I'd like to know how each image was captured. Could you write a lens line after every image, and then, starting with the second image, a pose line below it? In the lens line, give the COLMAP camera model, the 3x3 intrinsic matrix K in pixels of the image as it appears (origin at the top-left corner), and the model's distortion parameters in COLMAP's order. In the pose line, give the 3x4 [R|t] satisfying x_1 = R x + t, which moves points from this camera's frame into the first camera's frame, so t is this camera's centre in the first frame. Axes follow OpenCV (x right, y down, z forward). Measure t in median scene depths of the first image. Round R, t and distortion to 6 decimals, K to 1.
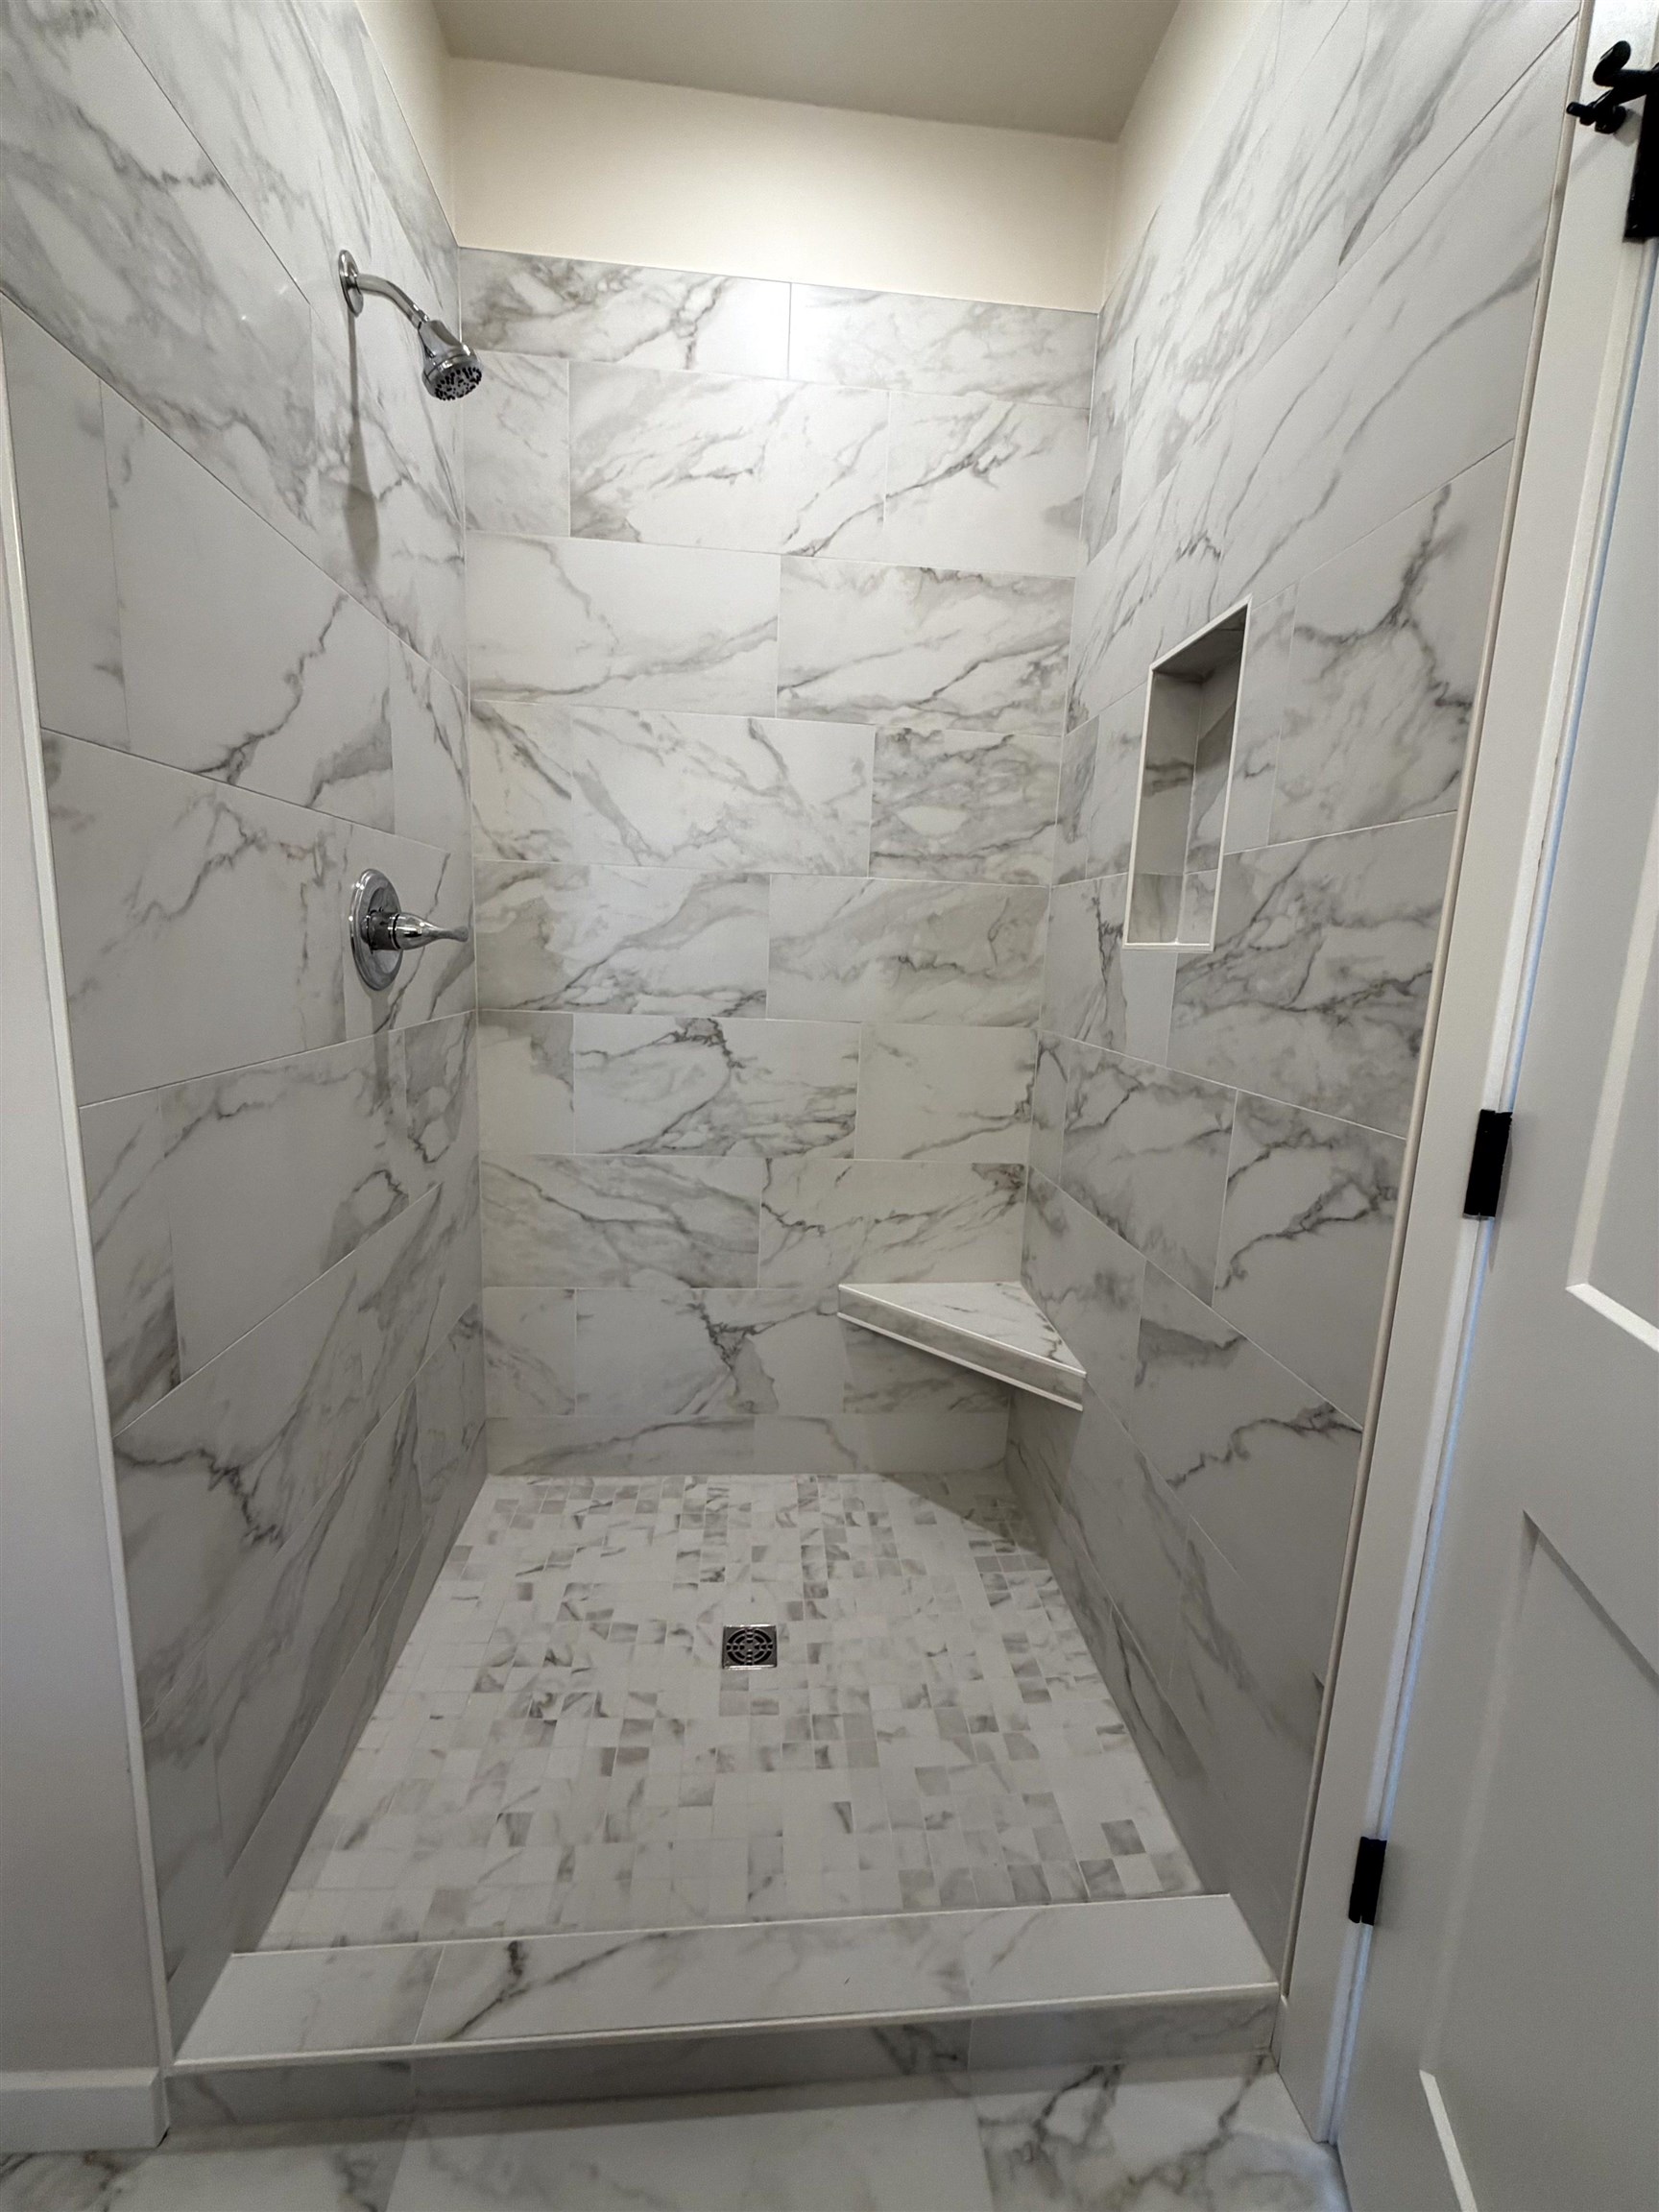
lens RADIAL K [[882.1, 0, 830.1], [0, 882.1, 1096.2], [0, 0, 1]] dist [-0.001464, 0.000522]
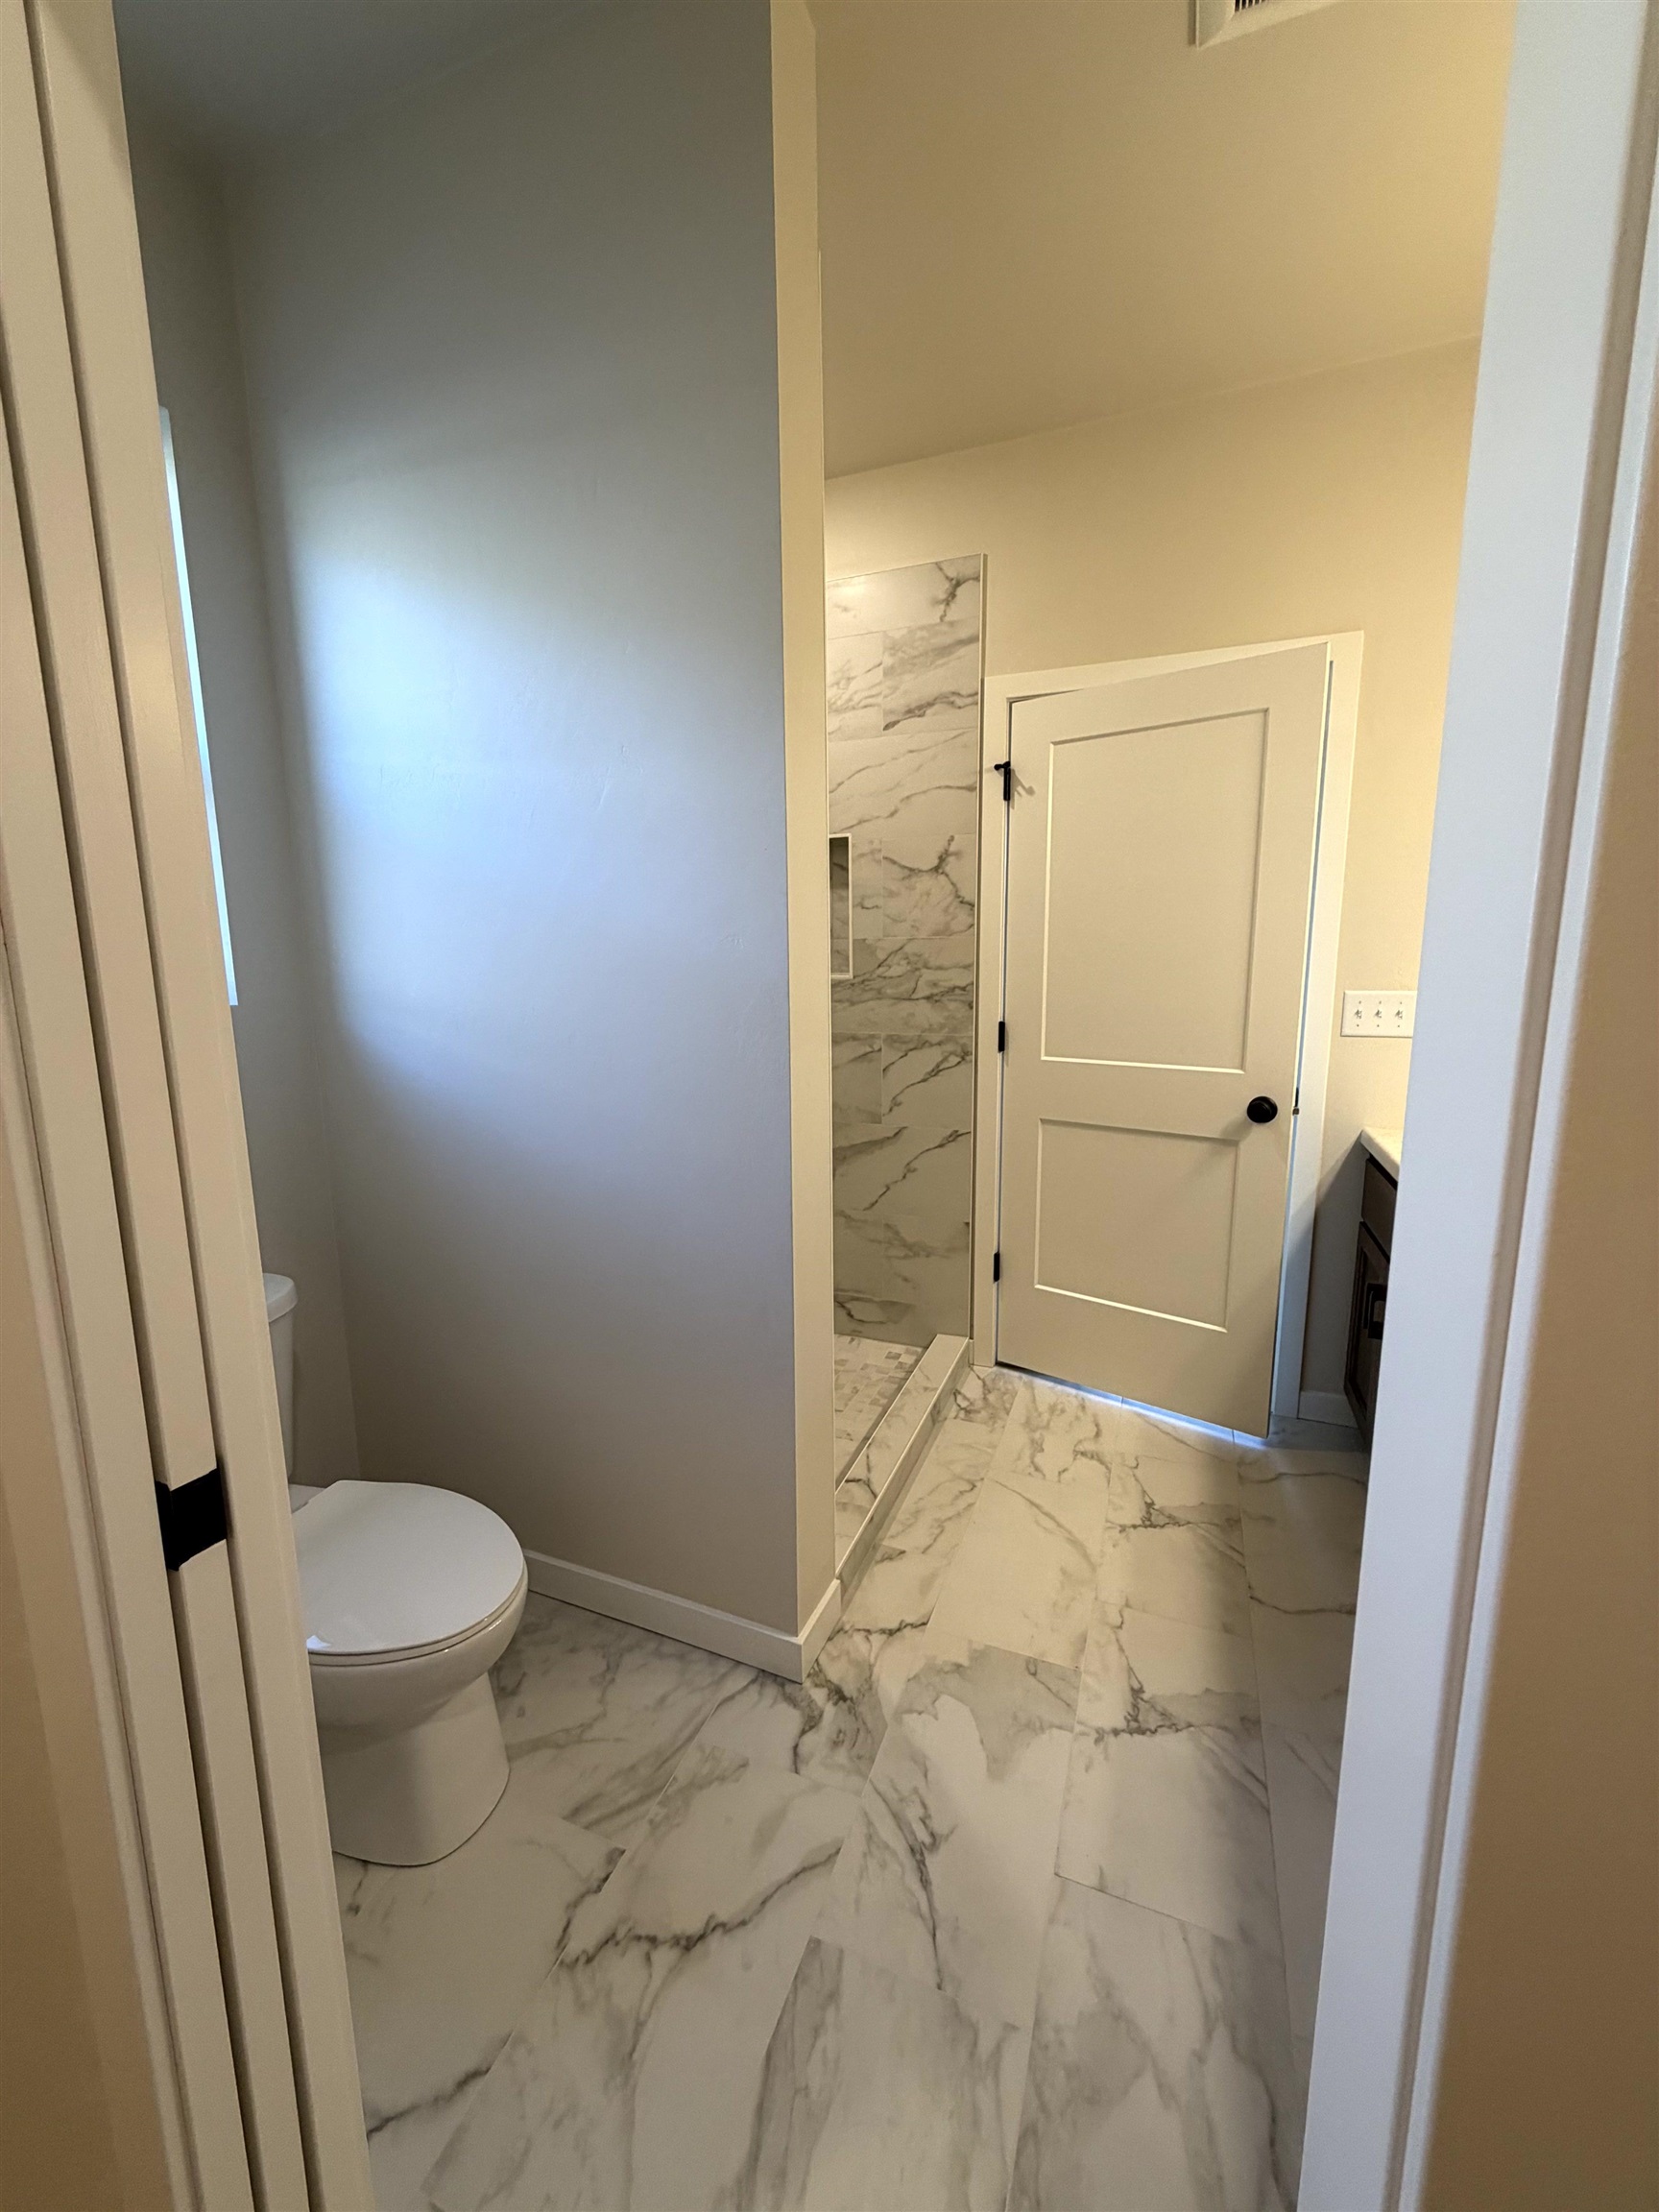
lens RADIAL K [[882.1, 0, 827.9], [0, 882.1, 1093.6], [0, 0, 1]] dist [-0.001464, 0.000522]
pose [[0.447910, -0.182211, 0.875315, -2.209170], [0.176219, 0.977800, 0.113372, -0.182231], [-0.876541, 0.103467, 0.470075, -0.030954]]
